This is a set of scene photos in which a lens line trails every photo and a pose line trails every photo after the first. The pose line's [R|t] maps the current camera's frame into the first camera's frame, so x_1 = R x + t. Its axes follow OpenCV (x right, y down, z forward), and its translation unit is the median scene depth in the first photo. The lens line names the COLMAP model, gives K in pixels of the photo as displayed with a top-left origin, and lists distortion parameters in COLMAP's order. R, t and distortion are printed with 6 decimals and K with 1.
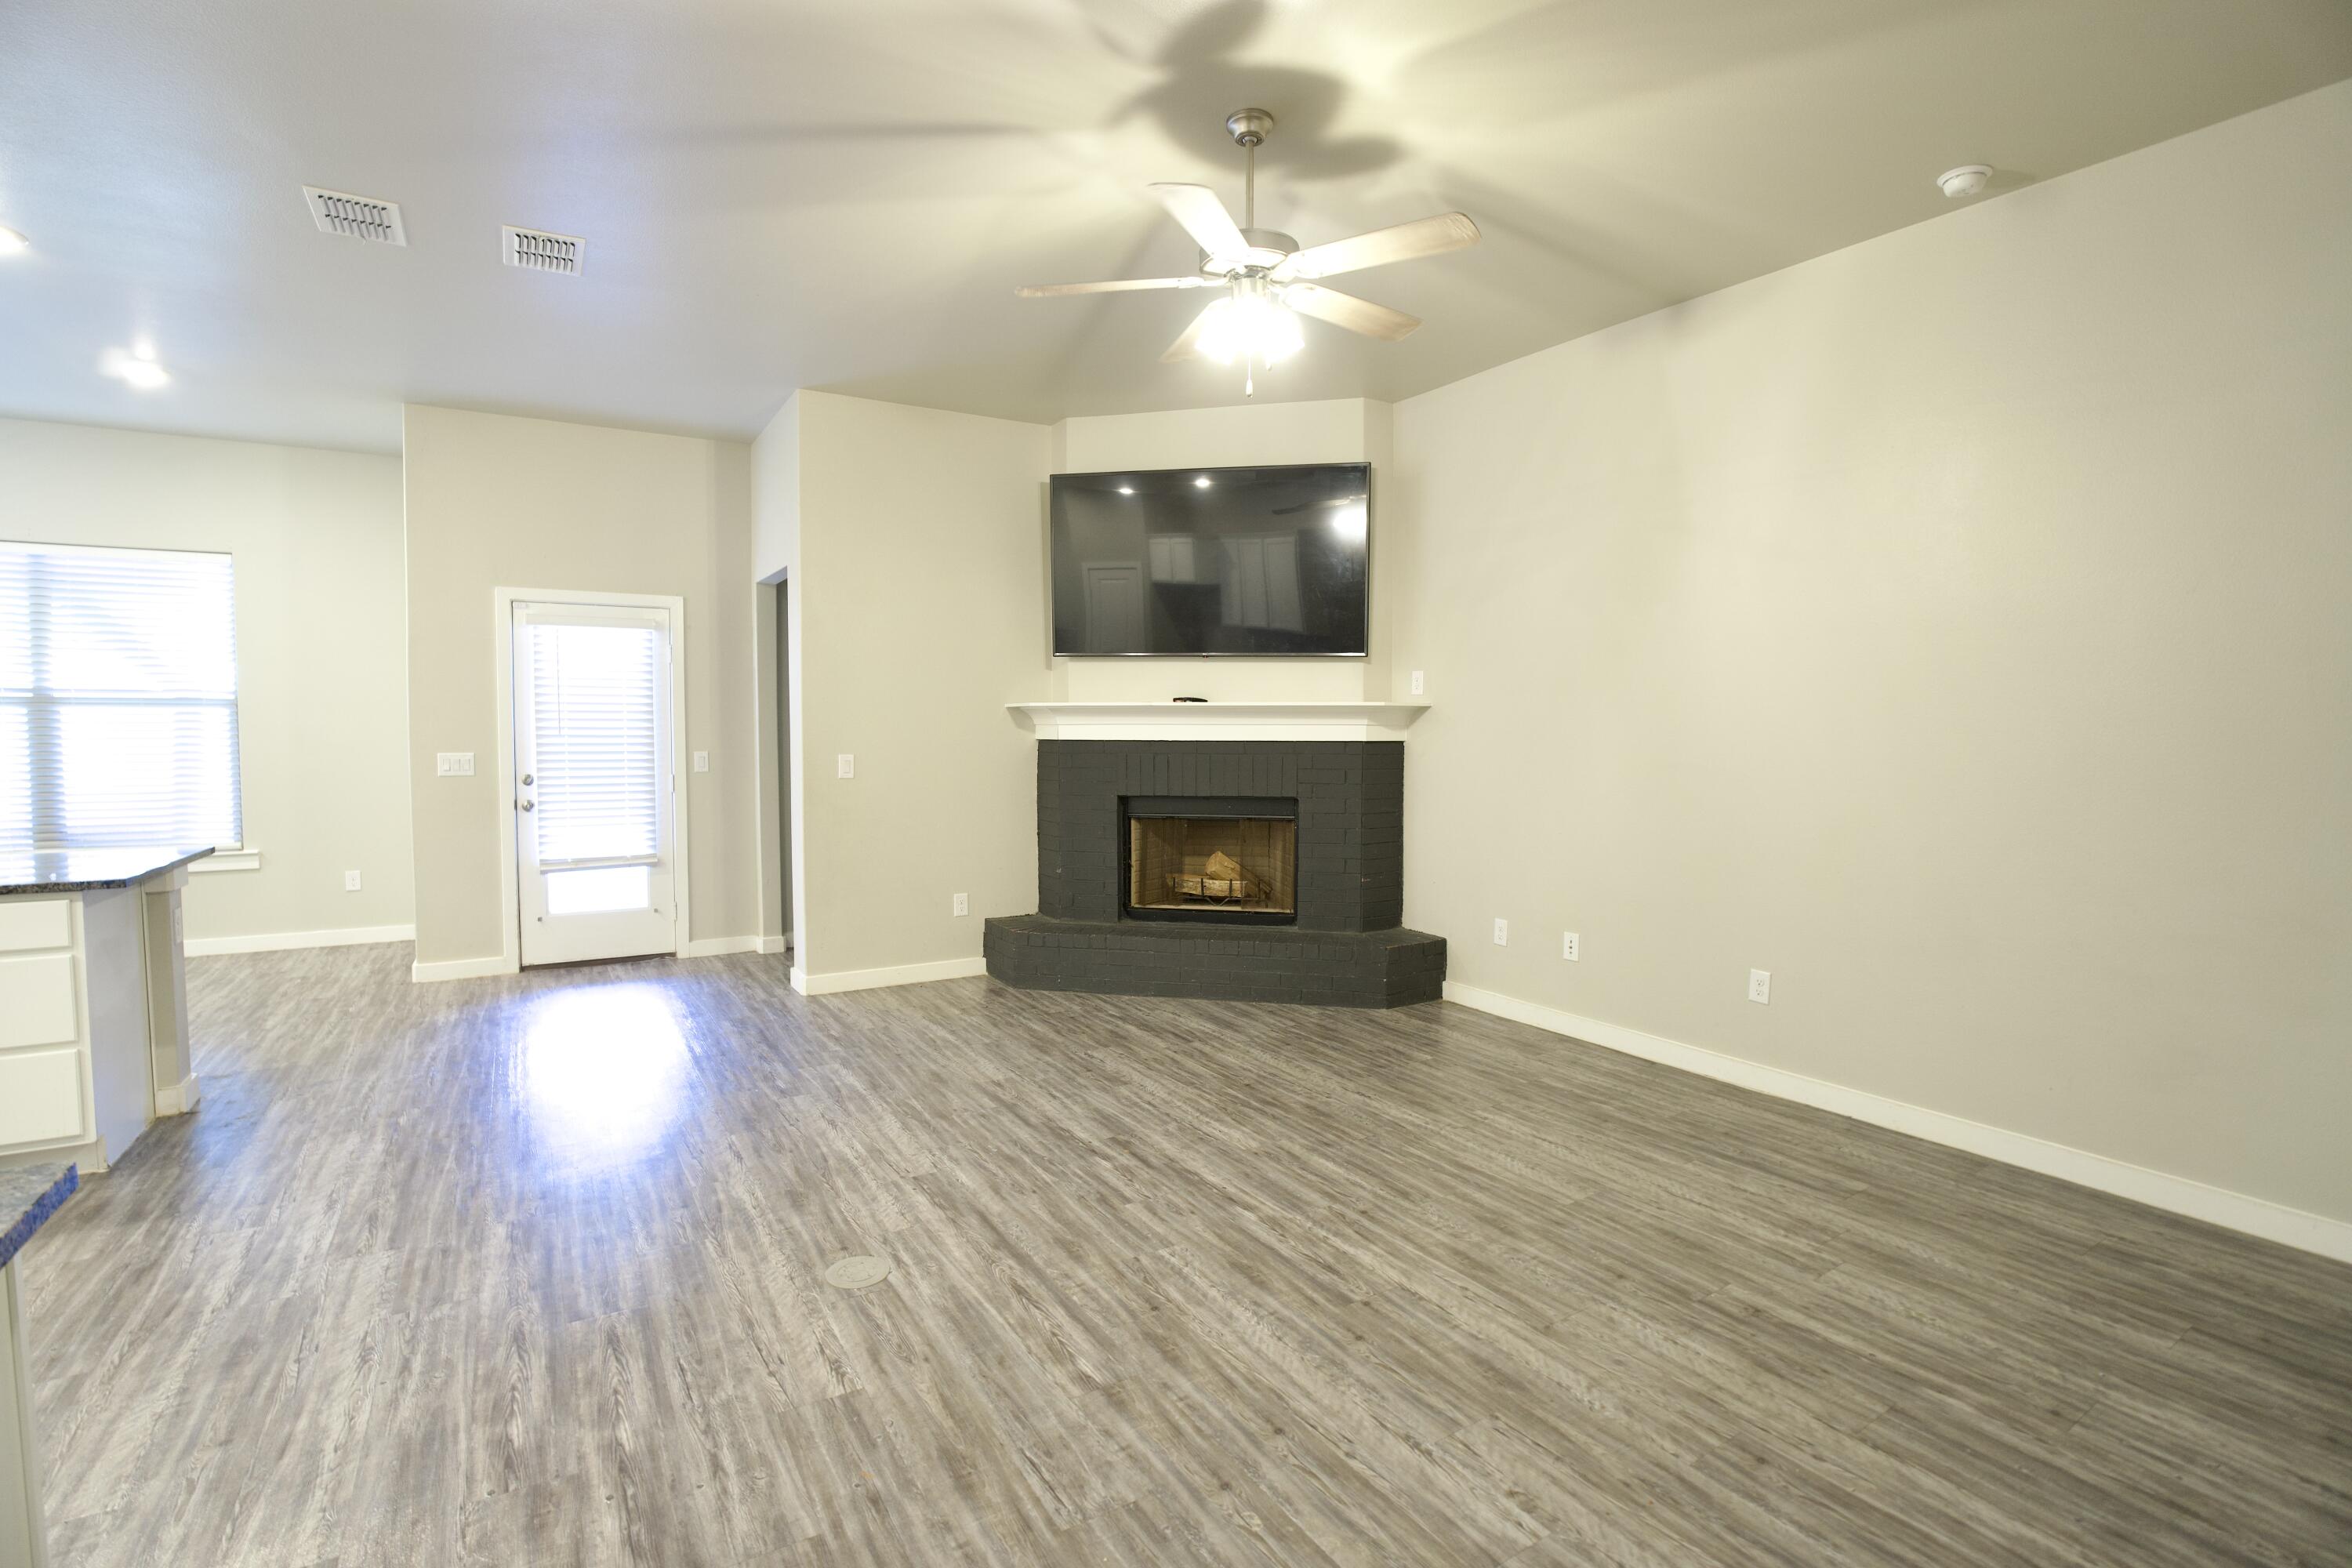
lens RADIAL K [[1059.4, 0, 1181.9], [0, 1059.4, 719.9], [0, 0, 1]] dist [-0.035991, 0.000040]
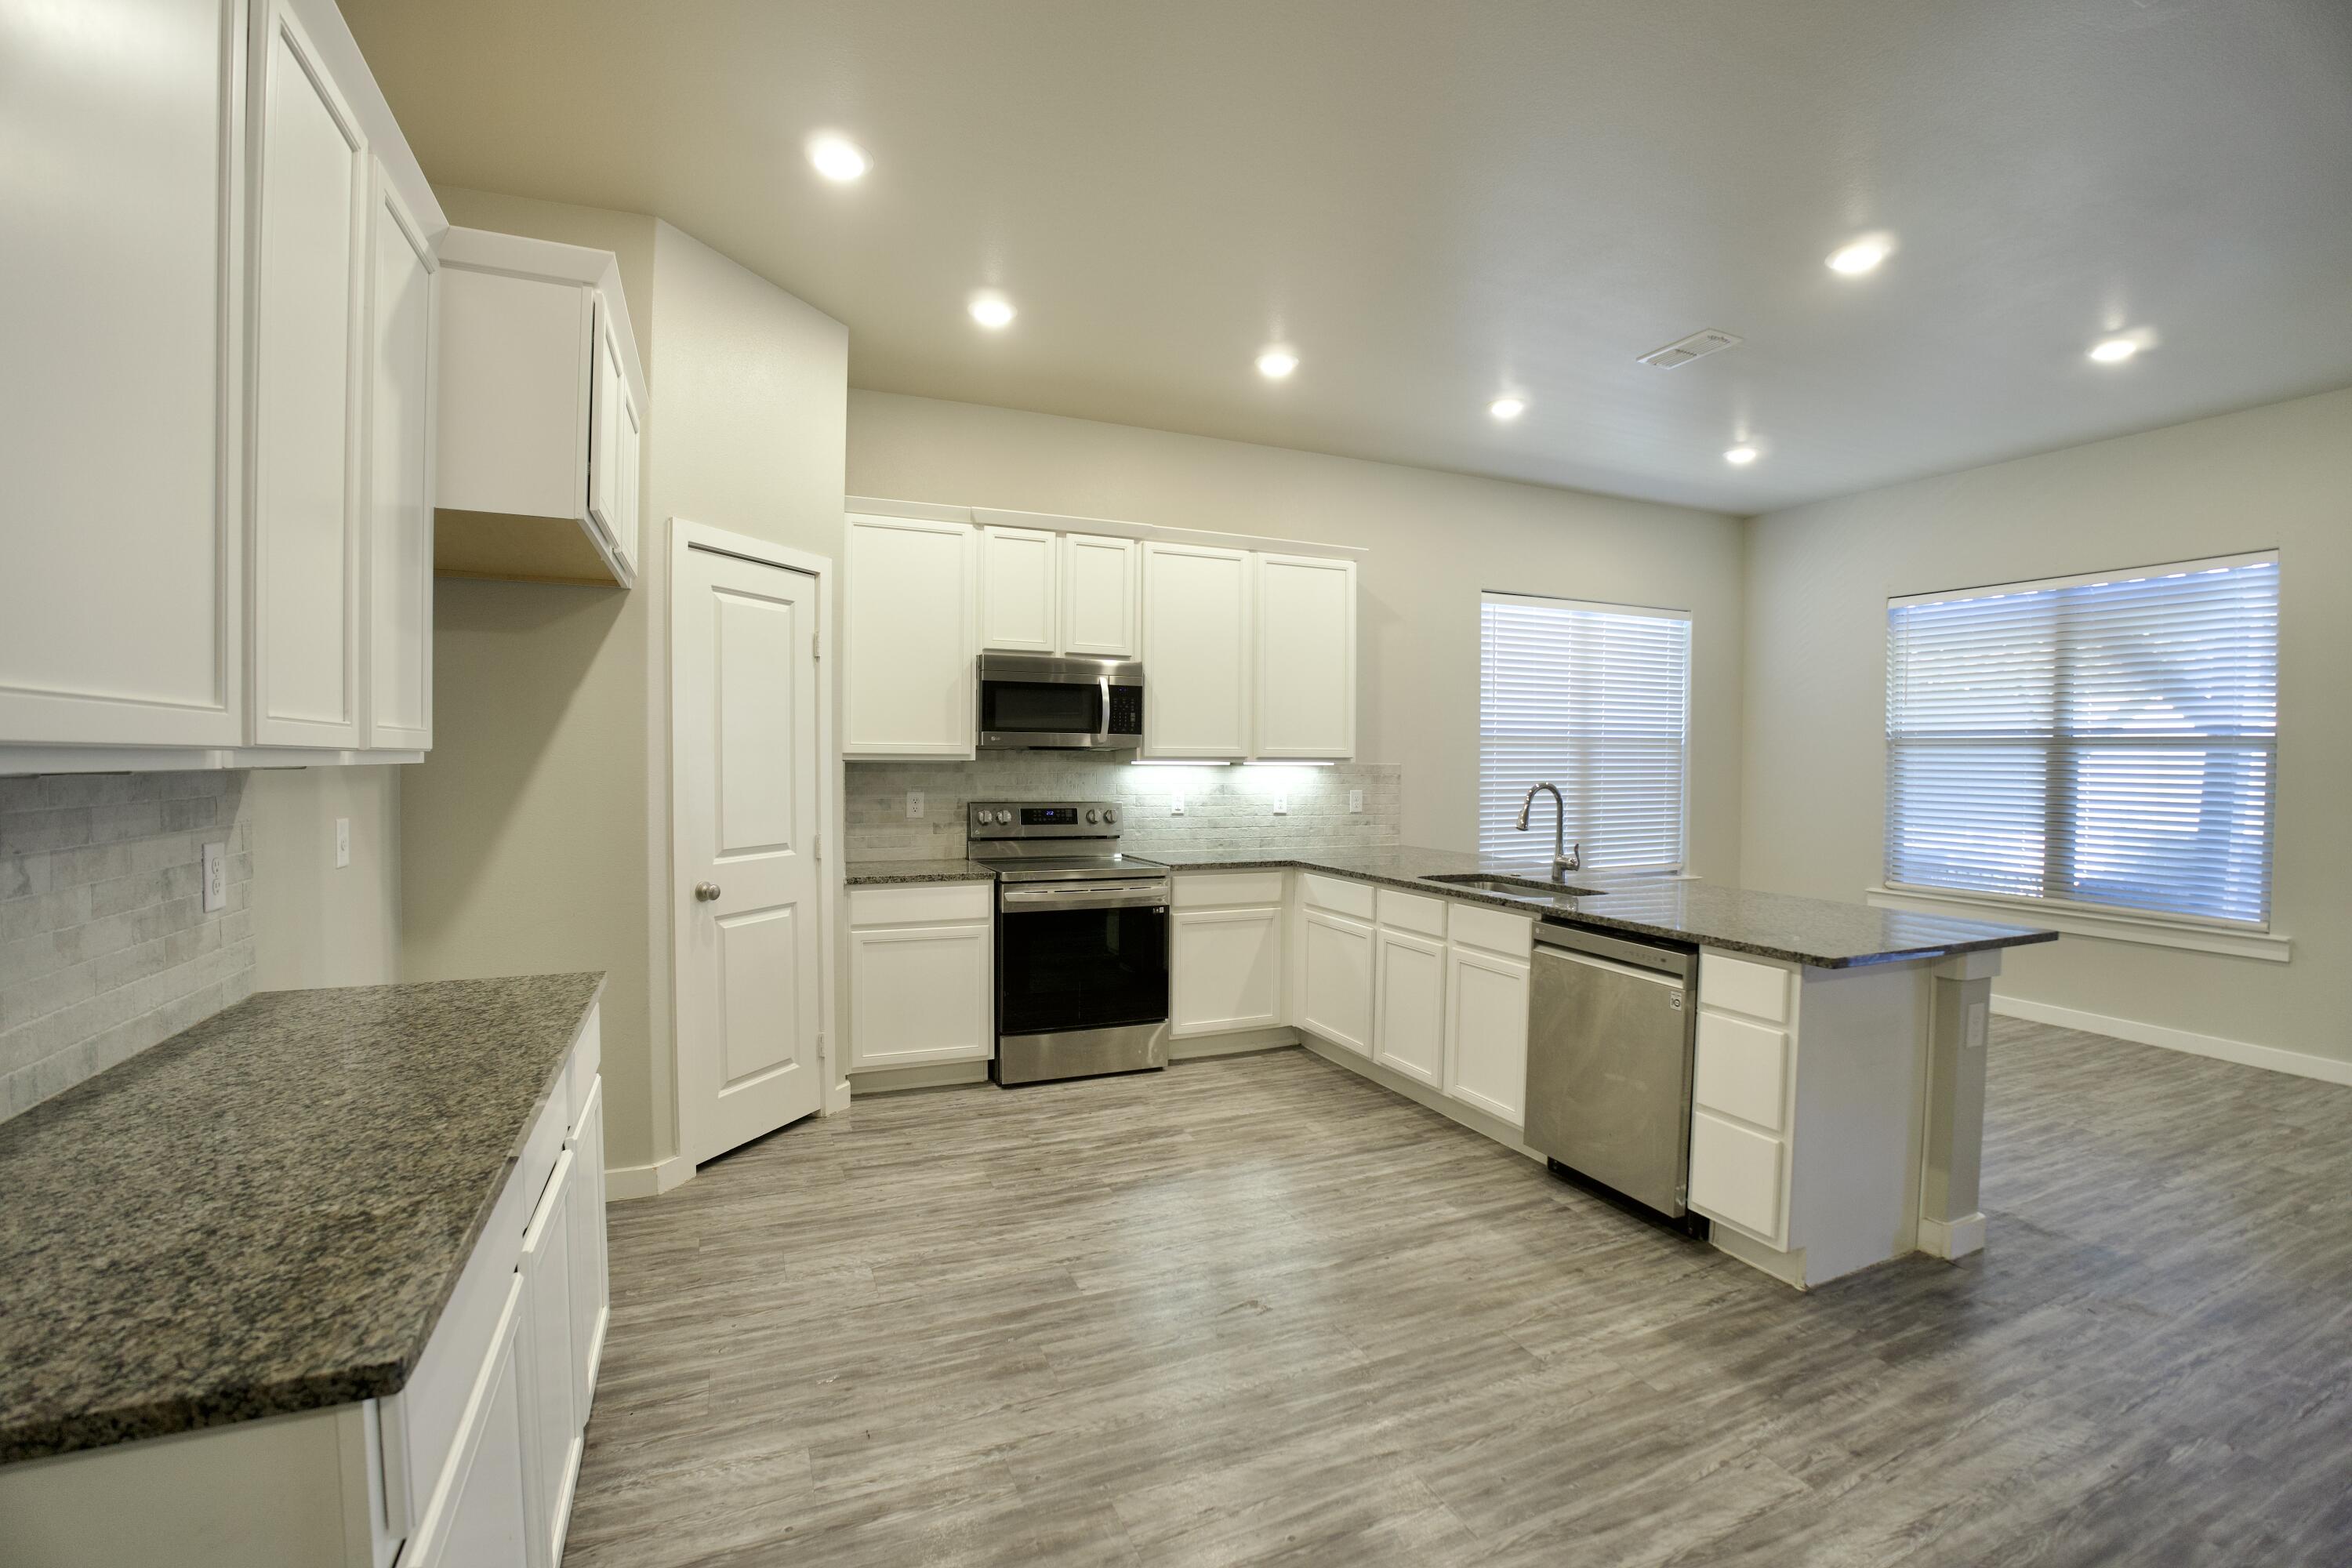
lens RADIAL K [[1028.9, 0, 1172.1], [0, 1028.9, 778.9], [0, 0, 1]] dist [-0.074674, 0.018803]
pose [[-0.147559, 0.018764, -0.988875, -0.103340], [-0.001968, 0.999812, 0.019265, -0.002073], [0.989051, 0.004789, -0.147494, 0.368246]]
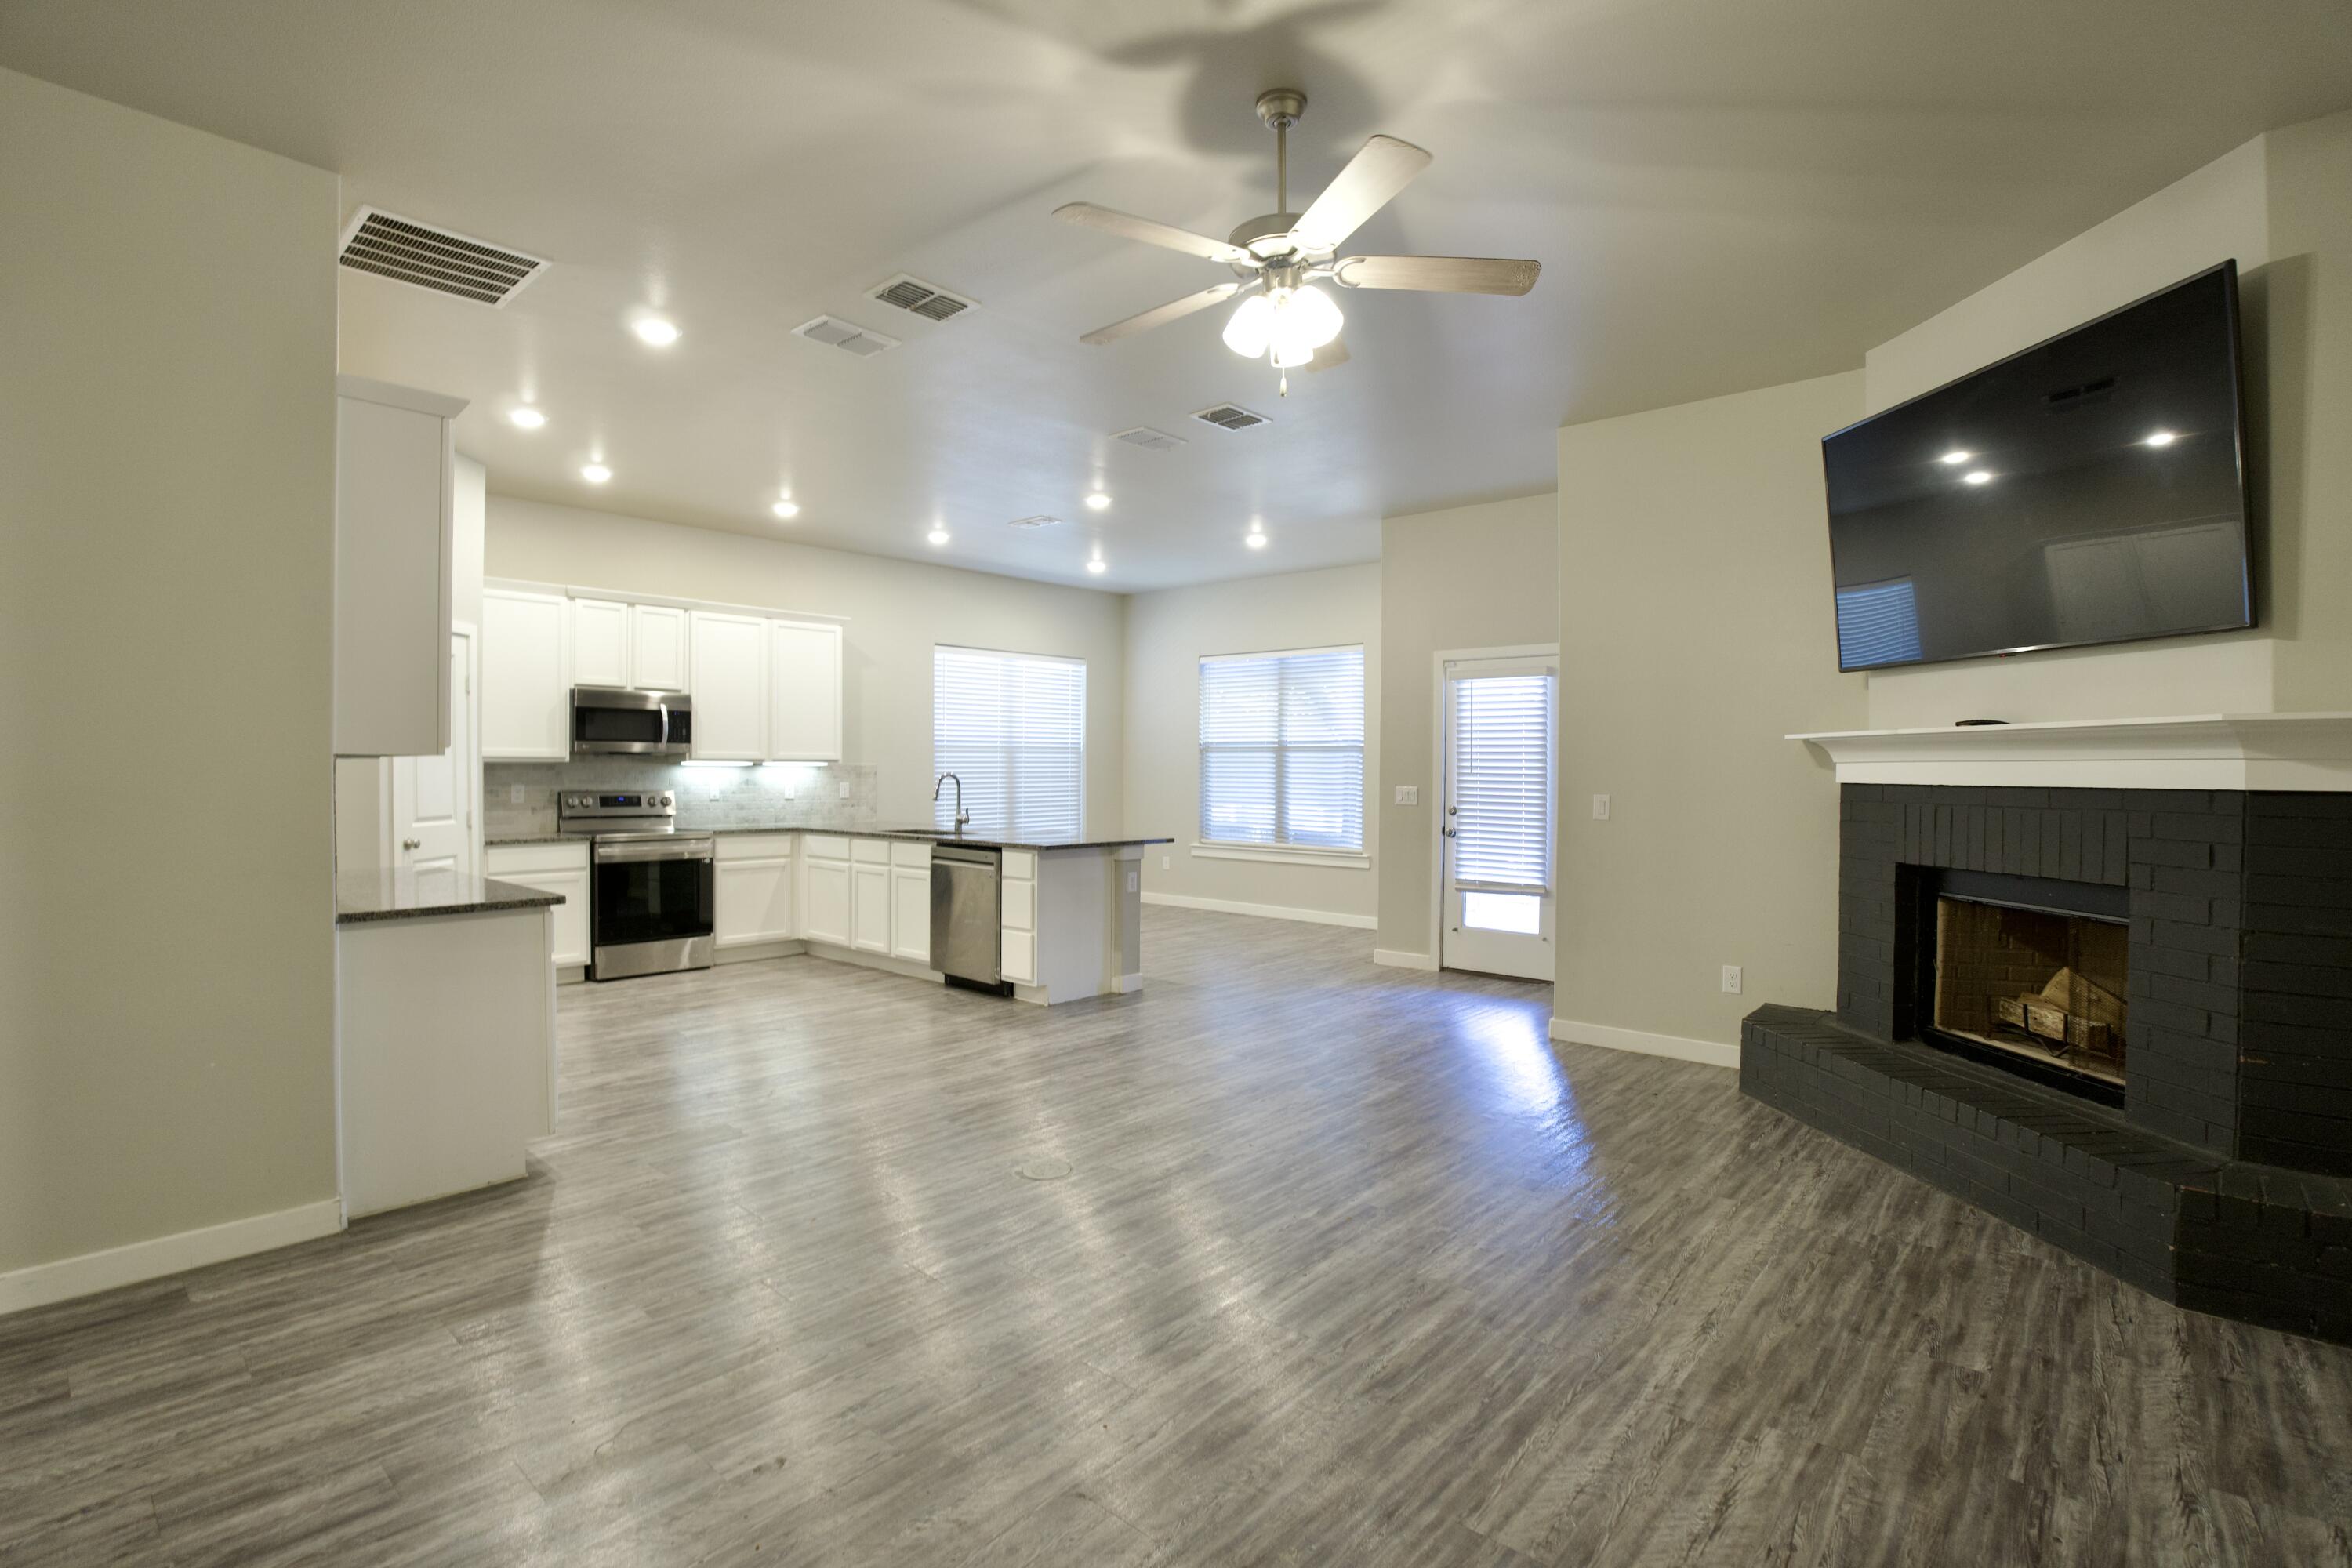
lens RADIAL K [[1092.0, 0, 1176.0], [0, 1092.0, 784.0], [0, 0, 1]] dist [-0.060224, 0.000544]
pose [[0.289667, 0.013991, -0.957025, 0.564194], [0.002366, 0.999880, 0.015334, 0.009039], [0.957125, -0.006706, 0.289599, 0.407546]]
